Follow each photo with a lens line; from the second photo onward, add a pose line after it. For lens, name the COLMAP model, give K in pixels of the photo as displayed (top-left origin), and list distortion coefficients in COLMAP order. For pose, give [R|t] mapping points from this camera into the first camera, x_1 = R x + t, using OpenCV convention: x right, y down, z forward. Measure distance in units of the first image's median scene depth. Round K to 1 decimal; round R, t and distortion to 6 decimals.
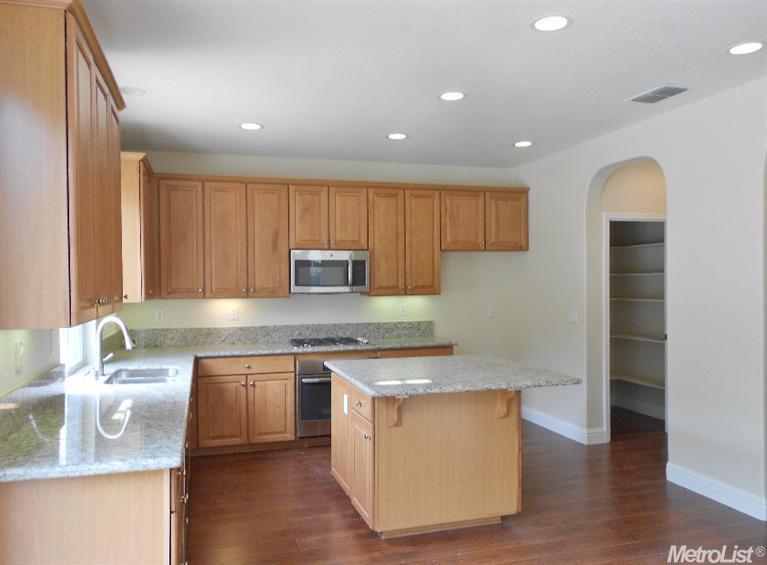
lens RADIAL K [[606.0, 0, 382.0], [0, 606.0, 283.4], [0, 0, 1]] dist [0.025940, -0.024670]
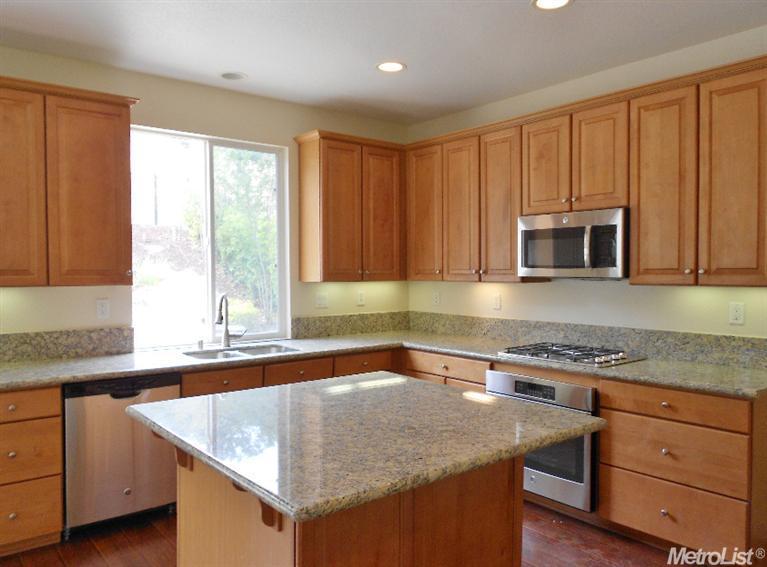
lens RADIAL K [[606.0, 0, 389.2], [0, 606.0, 286.6], [0, 0, 1]] dist [0.025940, -0.024670]
pose [[0.388192, 0.033356, -0.920975, 0.442960], [-0.003019, 0.999385, 0.034924, 0.002517], [0.921573, -0.010776, 0.388055, 0.567299]]
